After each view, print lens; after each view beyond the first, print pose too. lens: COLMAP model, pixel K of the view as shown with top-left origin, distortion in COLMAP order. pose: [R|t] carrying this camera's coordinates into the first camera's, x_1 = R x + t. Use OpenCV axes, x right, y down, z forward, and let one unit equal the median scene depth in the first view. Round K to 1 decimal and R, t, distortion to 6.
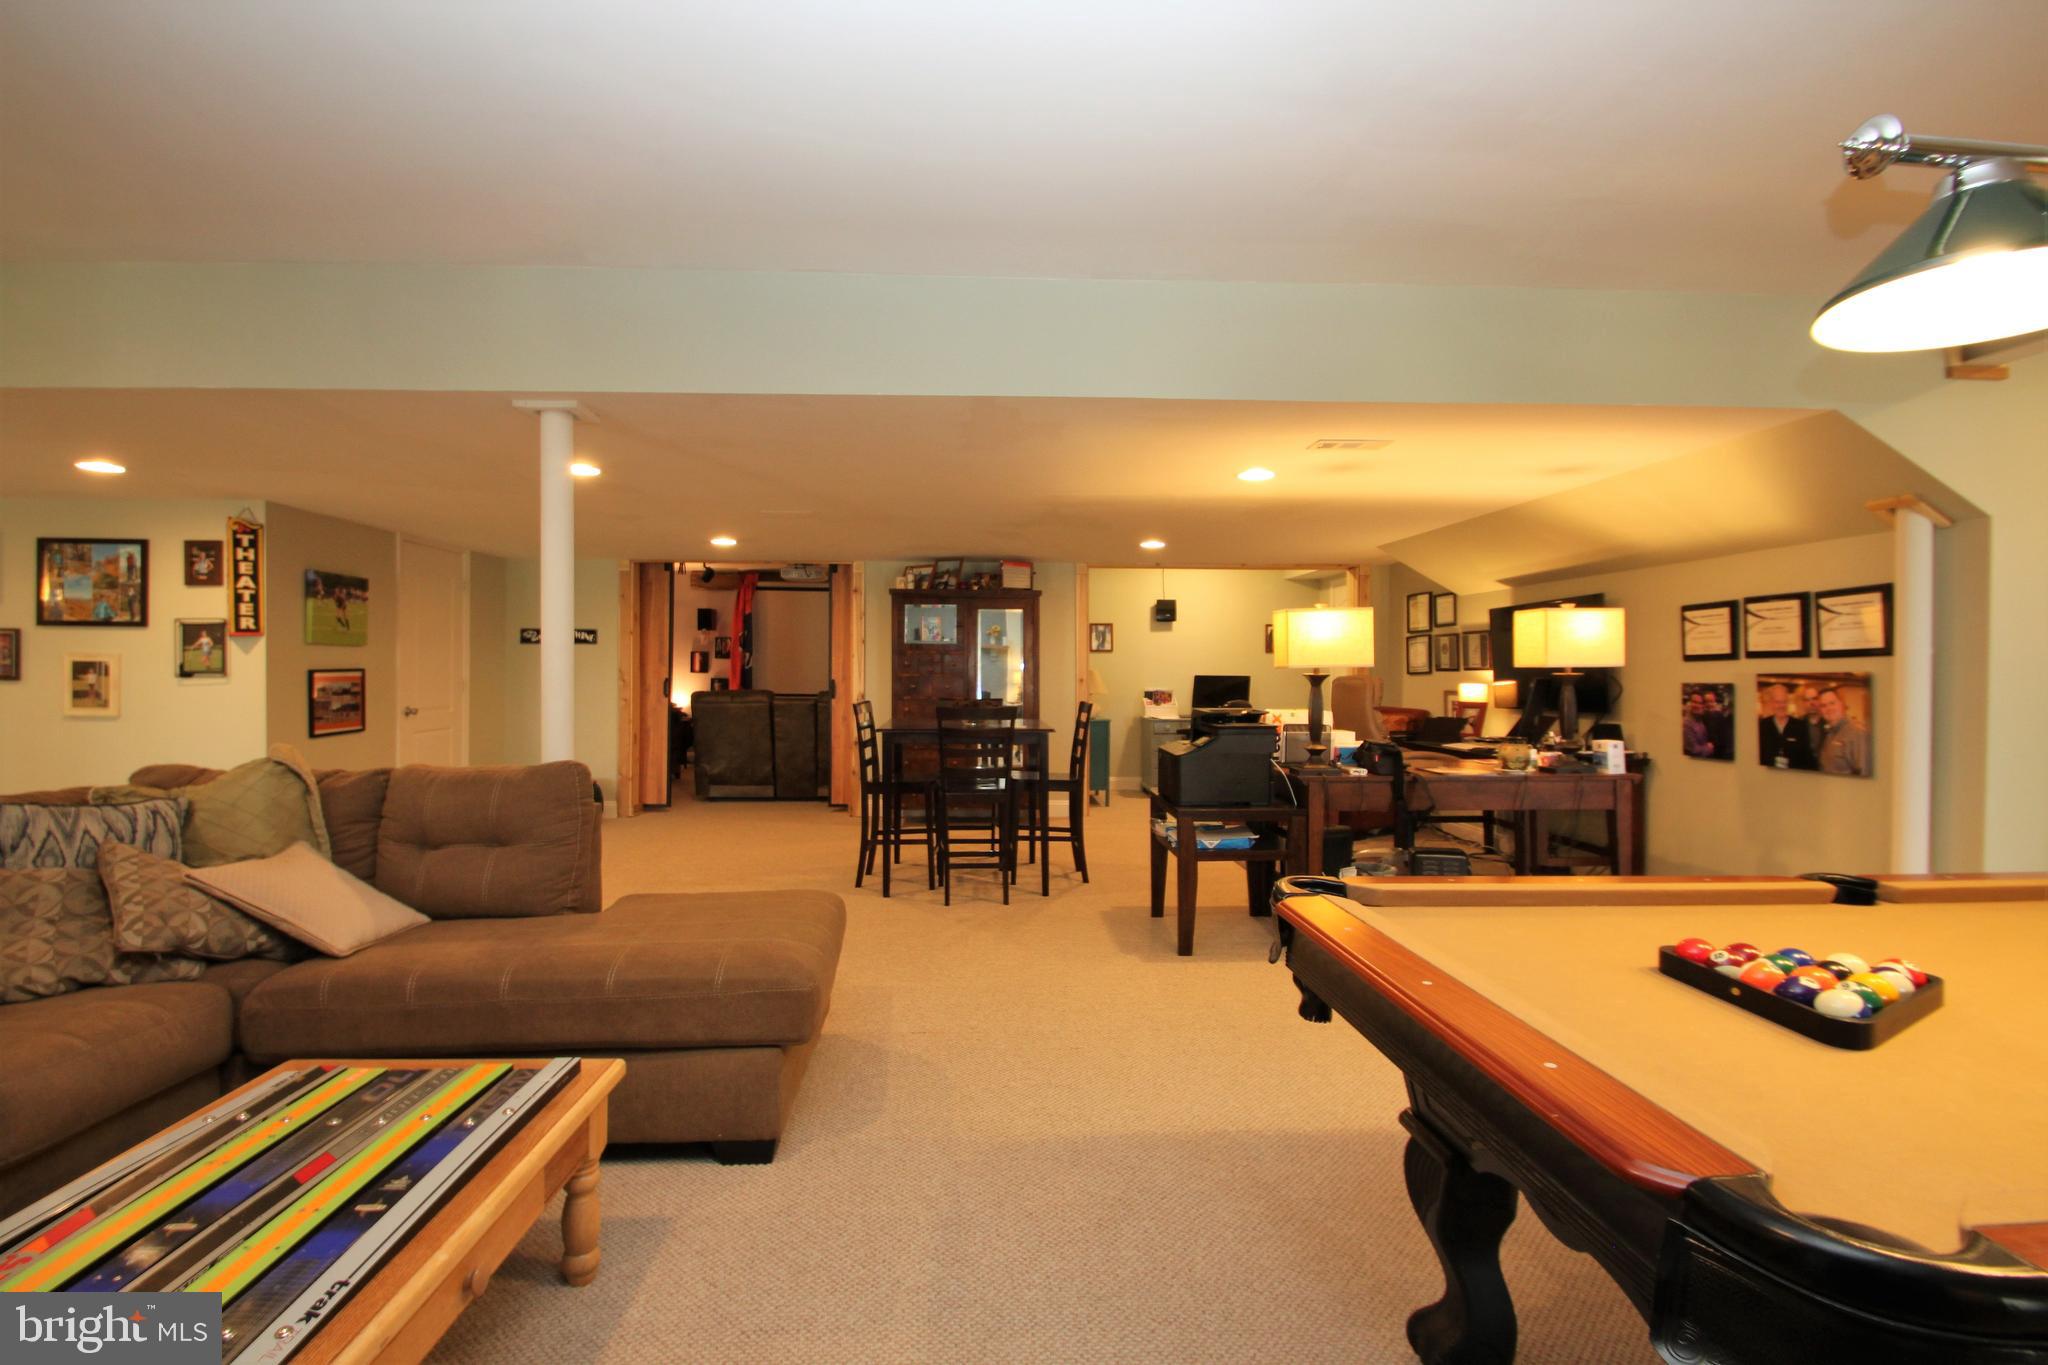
lens RADIAL K [[944.9, 0, 1016.5], [0, 944.9, 674.7], [0, 0, 1]] dist [0.003840, -0.012565]
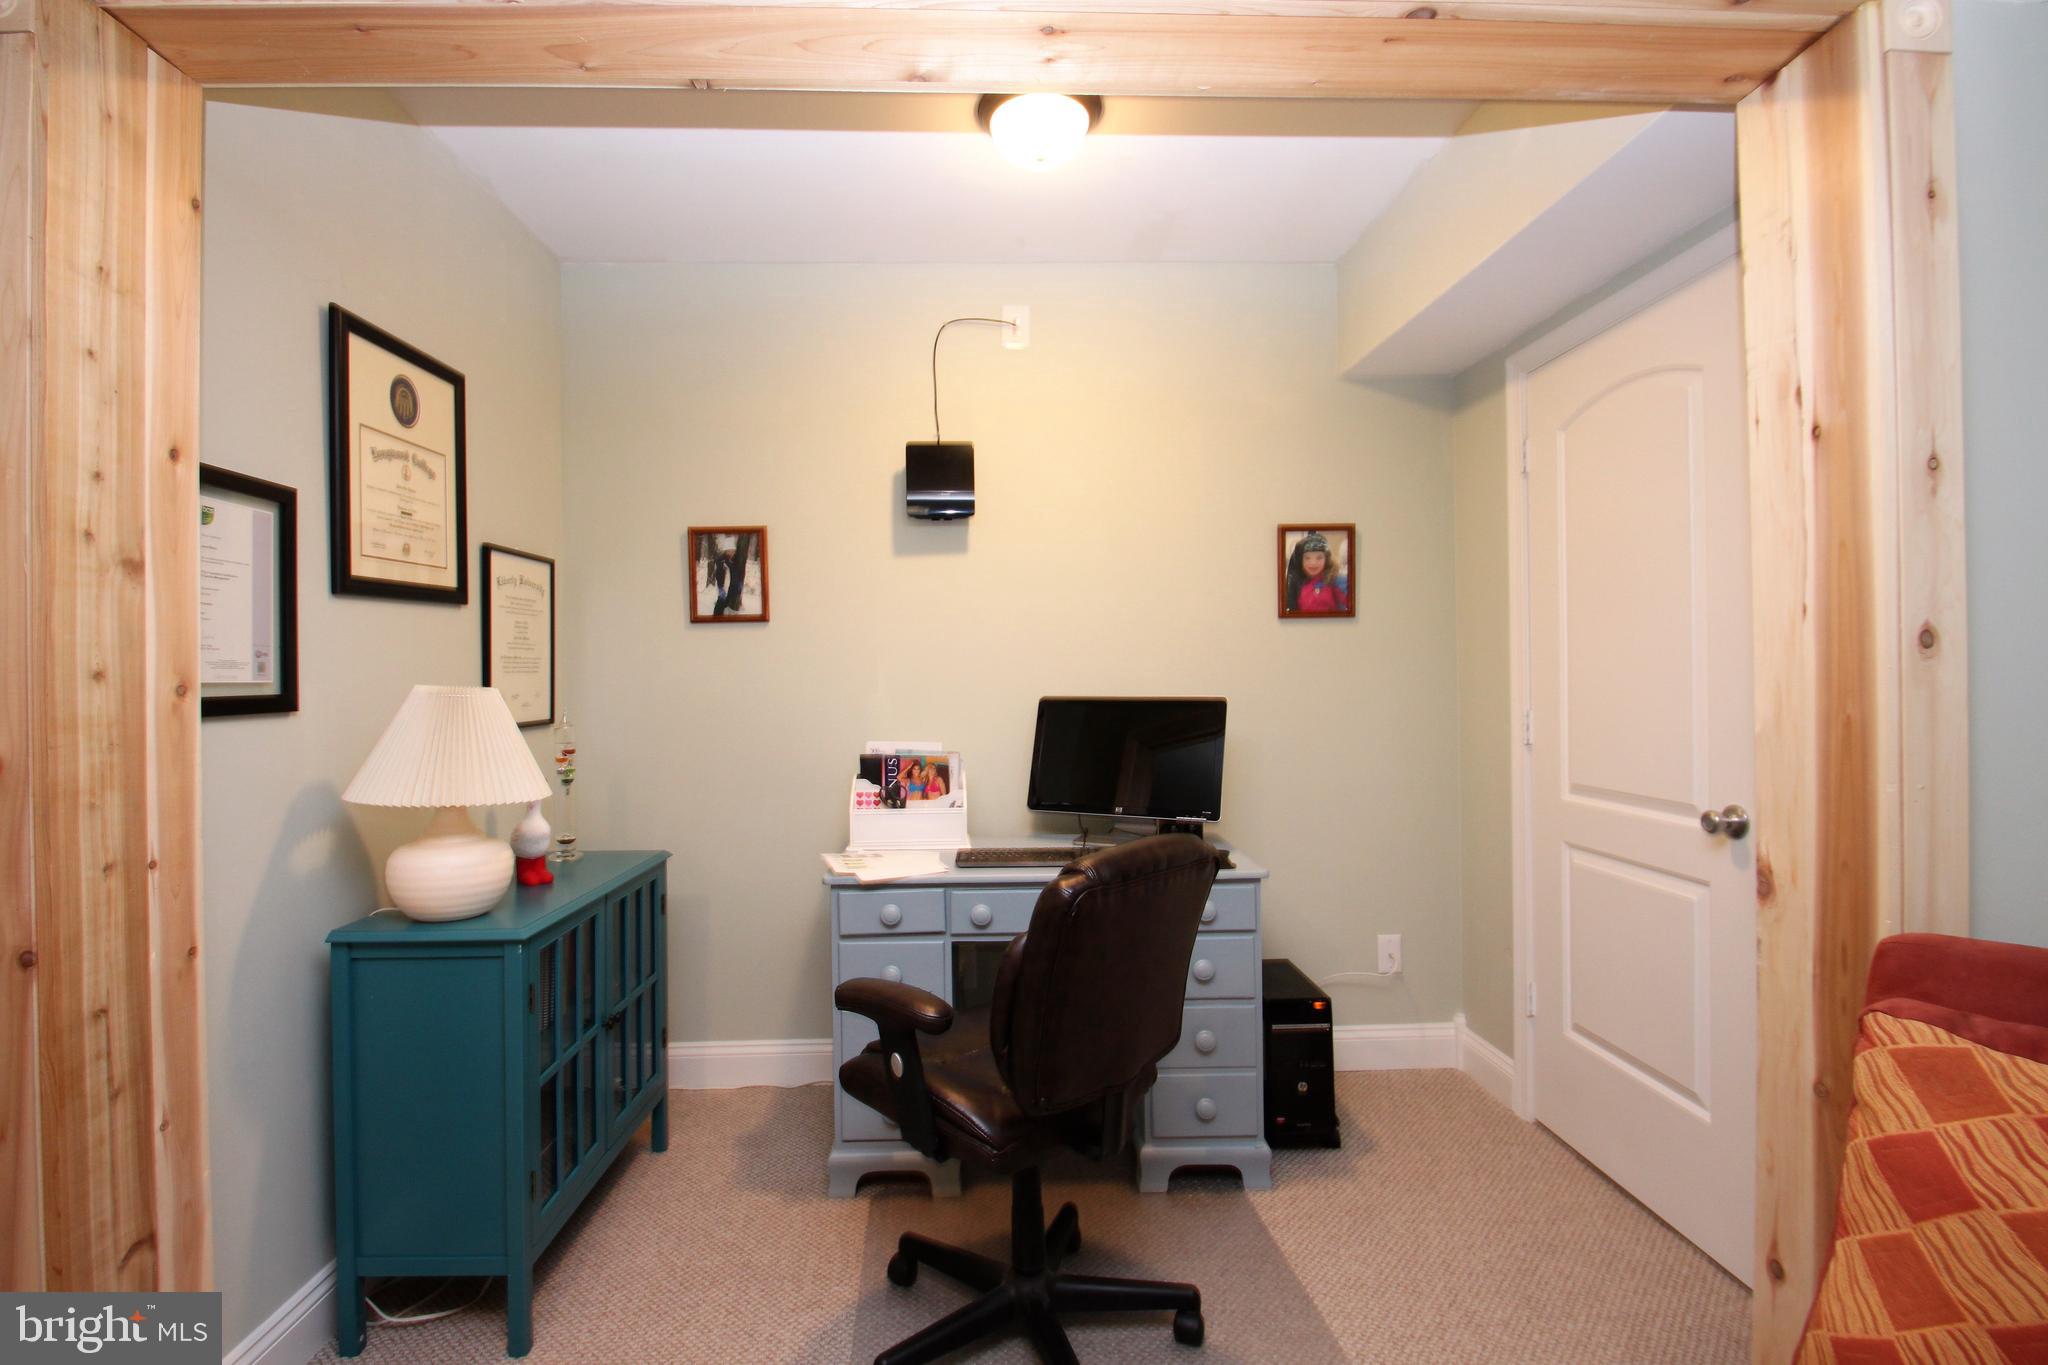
lens RADIAL K [[944.9, 0, 1016.7], [0, 944.9, 677.6], [0, 0, 1]] dist [0.003840, -0.012565]
pose [[0.999670, -0.012582, -0.022410, 0.280484], [0.012529, 0.999918, -0.002545, -0.007425], [0.022441, 0.002264, 0.999746, 1.051144]]
